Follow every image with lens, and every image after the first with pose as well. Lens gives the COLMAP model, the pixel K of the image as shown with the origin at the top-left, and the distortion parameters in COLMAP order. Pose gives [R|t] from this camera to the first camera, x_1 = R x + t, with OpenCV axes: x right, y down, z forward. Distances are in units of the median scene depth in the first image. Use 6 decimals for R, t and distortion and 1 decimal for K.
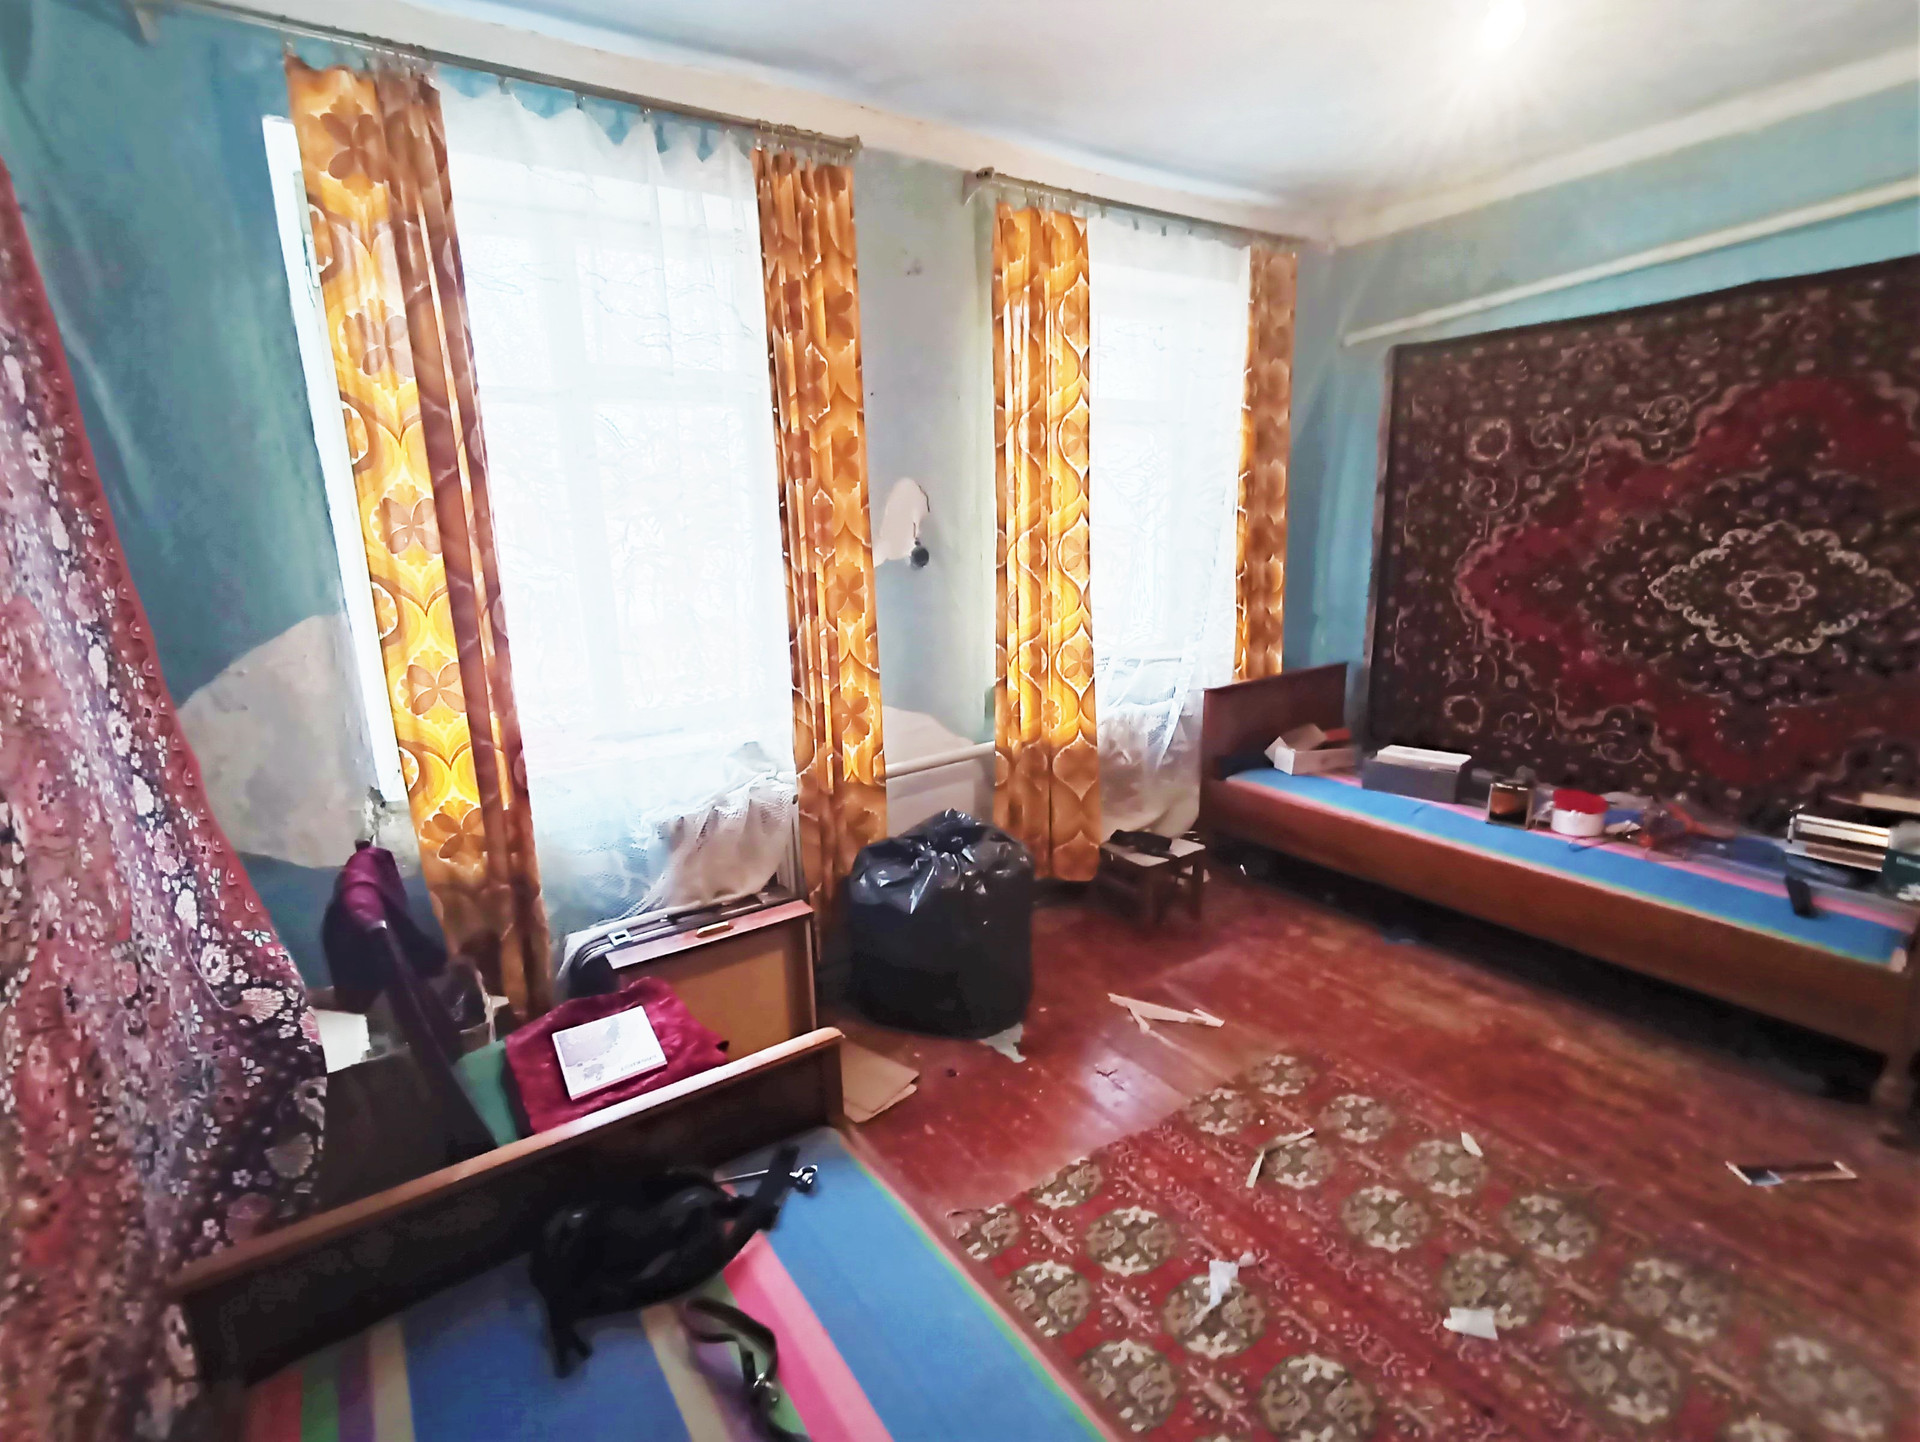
lens RADIAL K [[900.3, 0, 950.3], [0, 900.3, 725.9], [0, 0, 1]] dist [-0.005807, -0.000084]
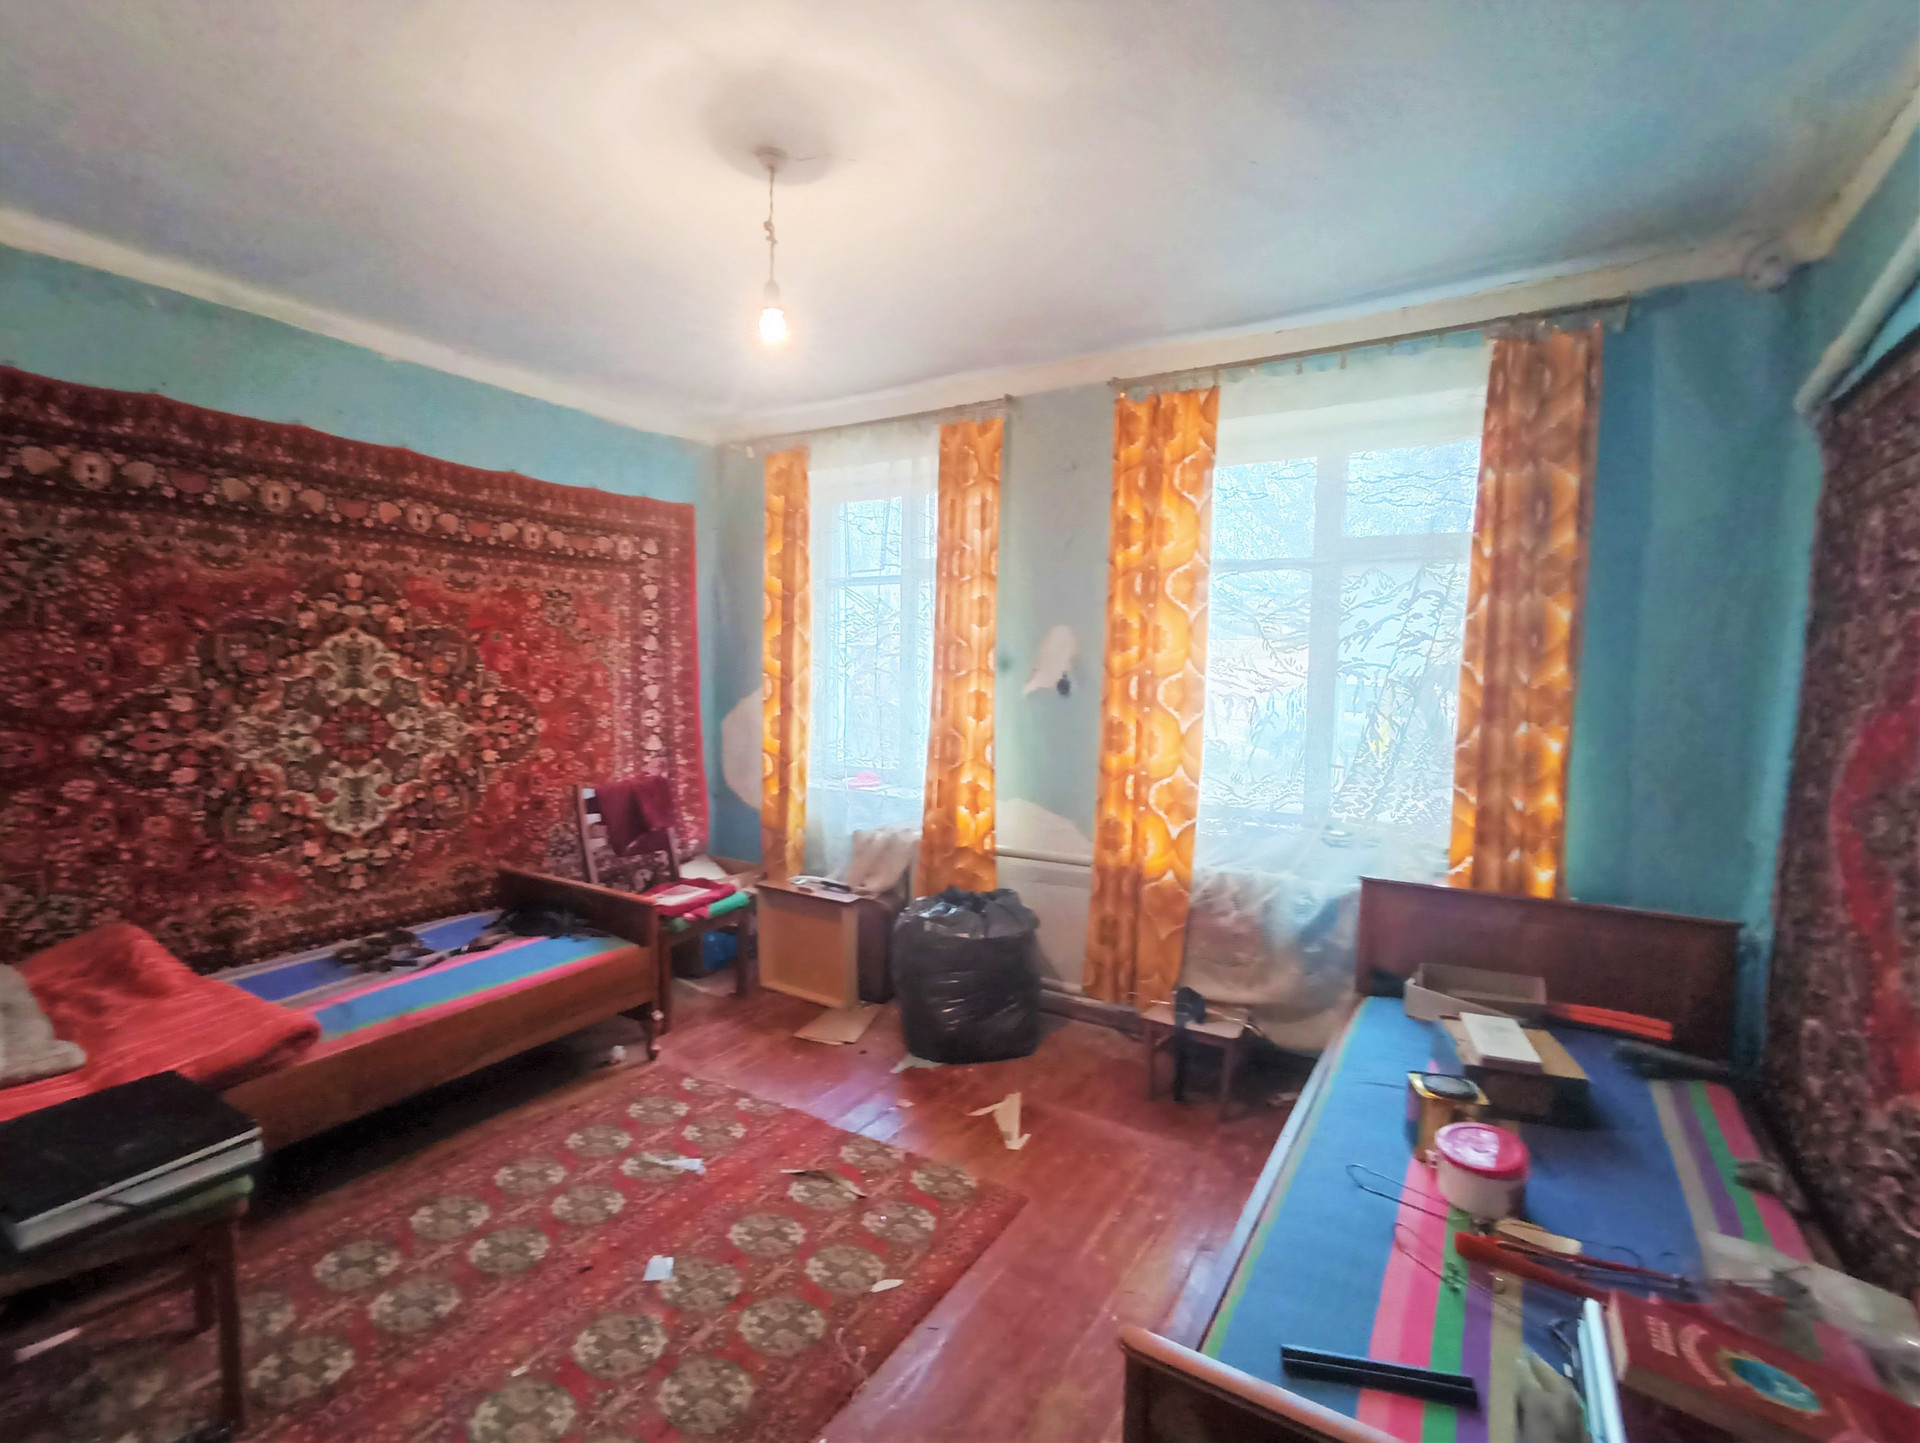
lens RADIAL K [[892.4, 0, 952.7], [0, 892.4, 724.7], [0, 0, 1]] dist [-0.002755, -0.000187]
pose [[0.408578, 0.094597, -0.907808, 0.975181], [-0.240818, 0.970543, -0.007251, -0.090333], [0.880381, 0.221579, 0.419323, 0.358014]]
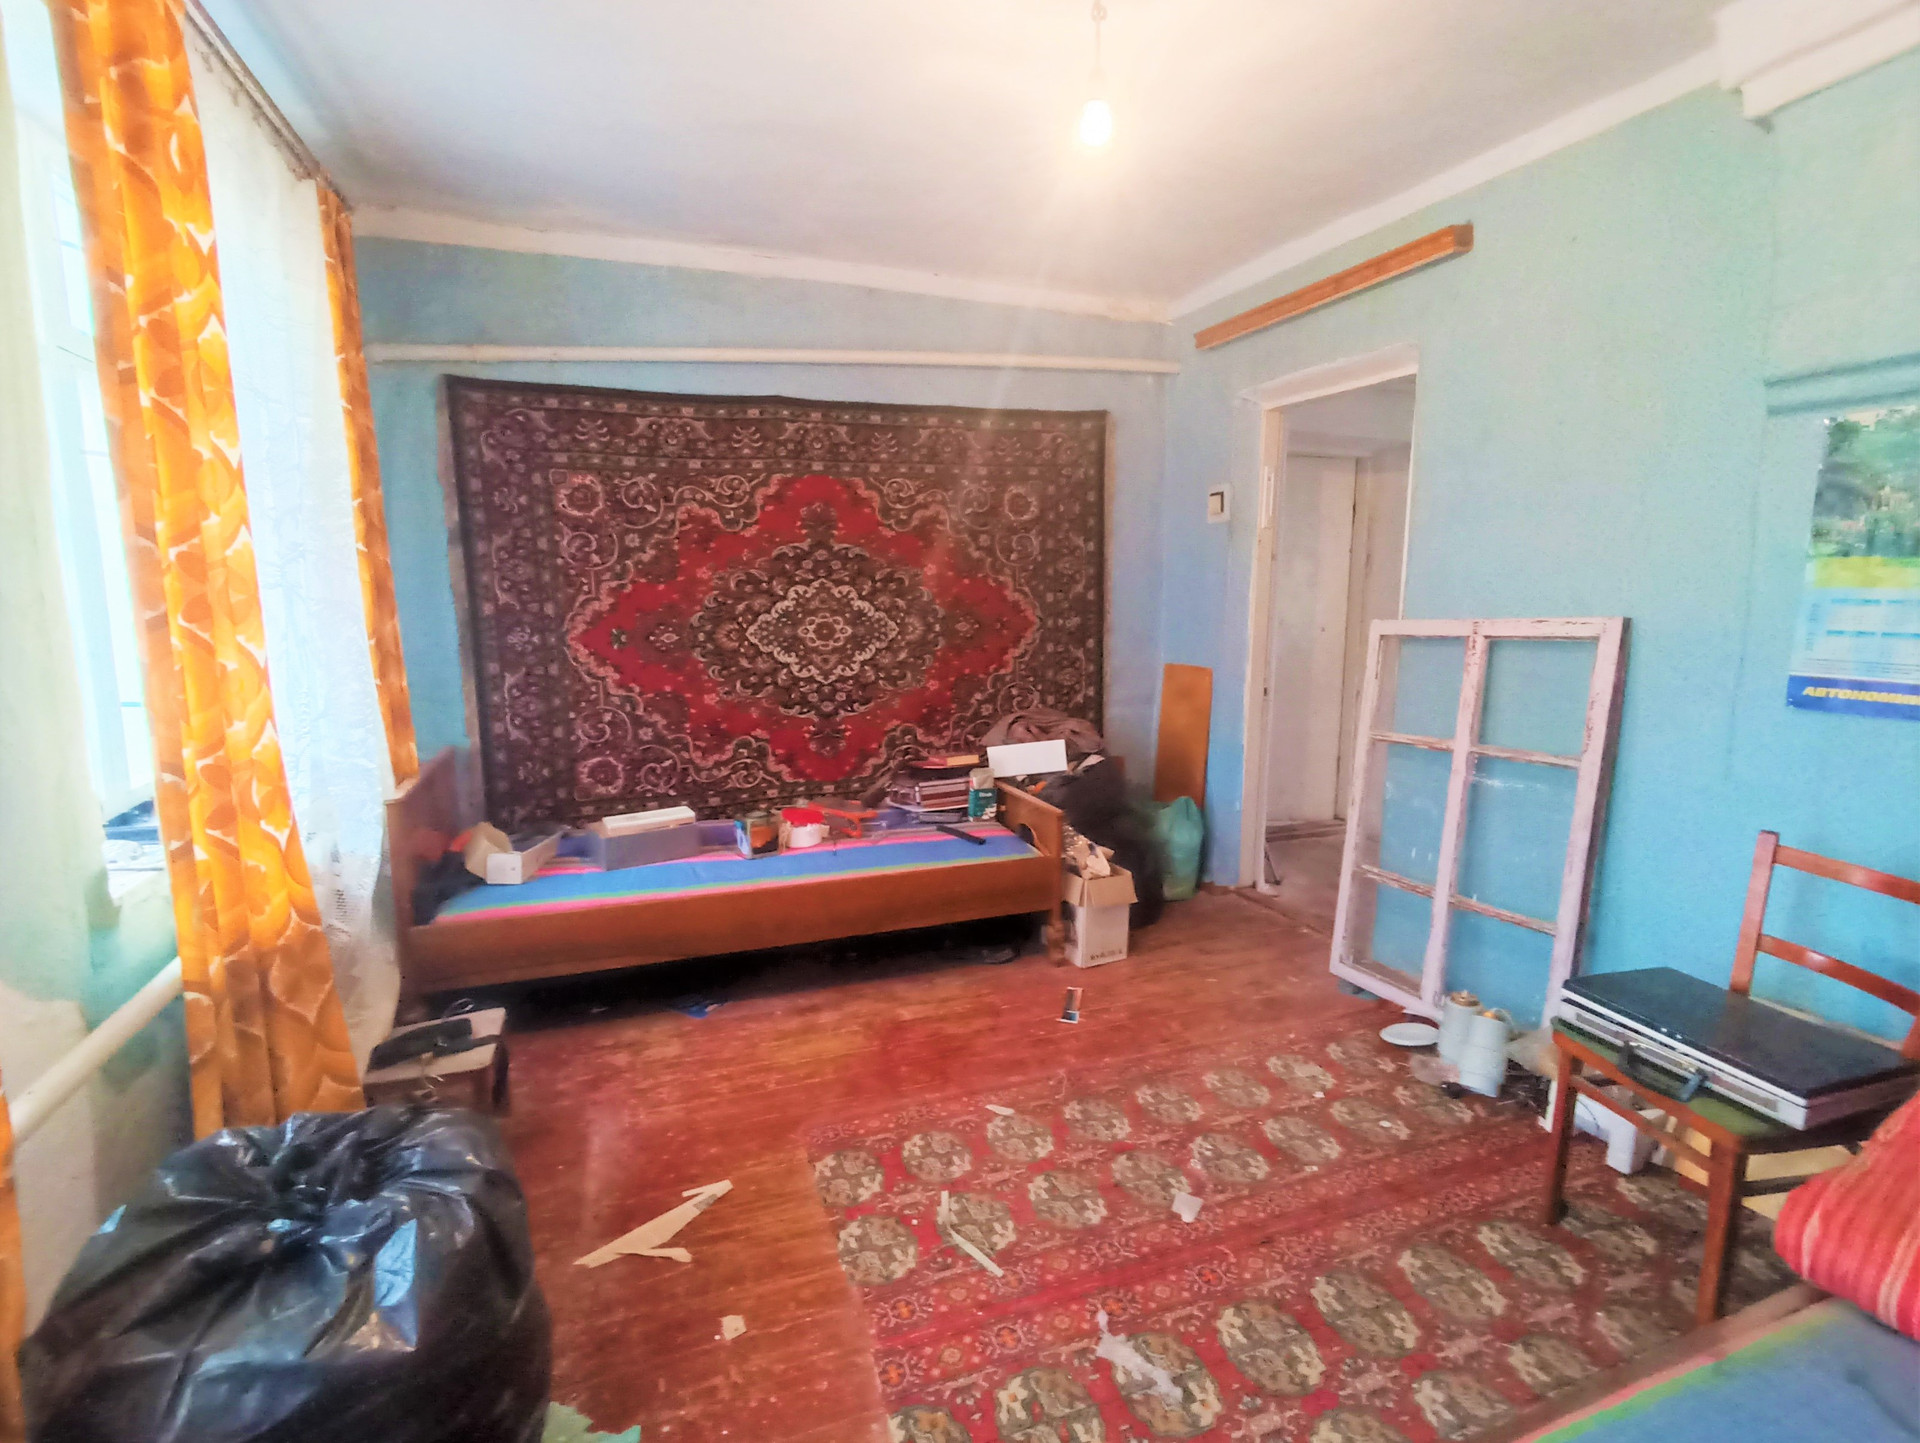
lens RADIAL K [[900.3, 0, 950.3], [0, 900.3, 726.4], [0, 0, 1]] dist [-0.005807, -0.000084]
pose [[0.242178, -0.118138, 0.963013, -0.307240], [0.217337, 0.973942, 0.064823, -0.055287], [-0.945576, 0.193600, 0.261543, 0.461716]]
